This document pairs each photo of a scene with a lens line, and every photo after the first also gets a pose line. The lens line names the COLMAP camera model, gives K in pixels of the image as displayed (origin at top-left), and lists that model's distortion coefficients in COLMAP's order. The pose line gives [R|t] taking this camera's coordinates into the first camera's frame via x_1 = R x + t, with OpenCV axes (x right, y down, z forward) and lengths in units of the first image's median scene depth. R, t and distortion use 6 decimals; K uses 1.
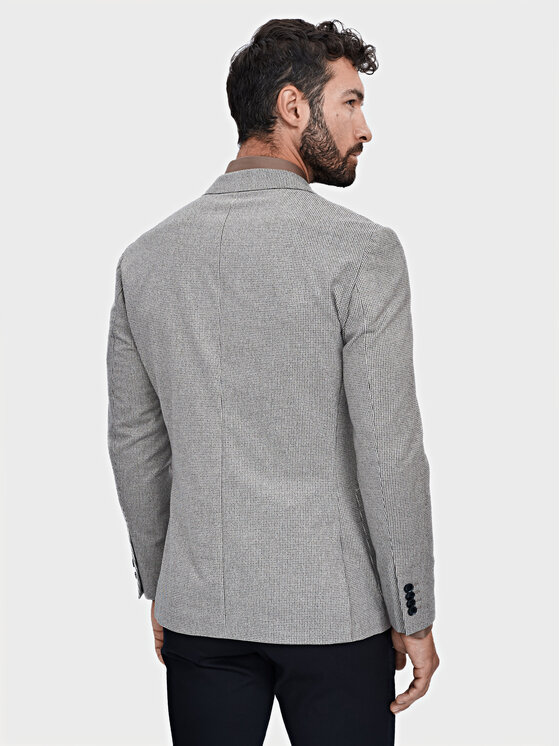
lens RADIAL K [[1290.7, 0, 279.0], [0, 1290.7, 370.0], [0, 0, 1]] dist [-0.001615, 0.000000]
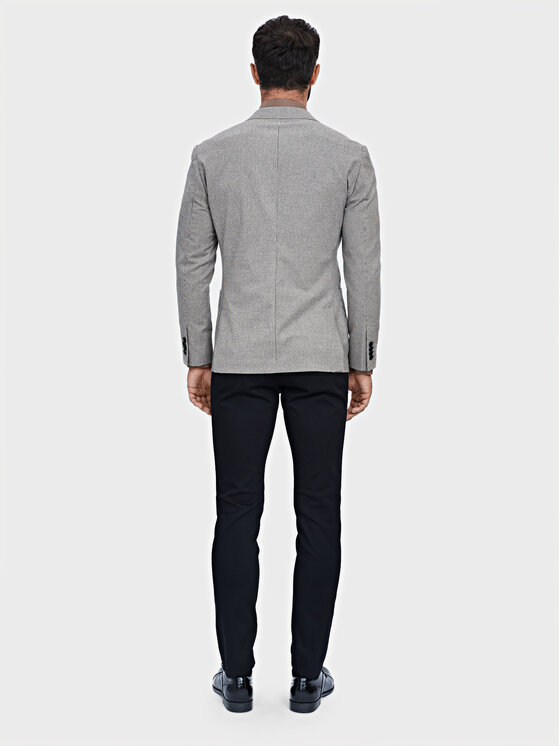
lens RADIAL K [[1290.7, 0, 281.3], [0, 1290.7, 375.6], [0, 0, 1]] dist [-0.001615, 0.000000]
pose [[0.915942, -0.004017, 0.401290, -0.741169], [-0.004529, 0.999783, 0.020346, 0.175659], [-0.401285, -0.020454, 0.915725, -0.612159]]
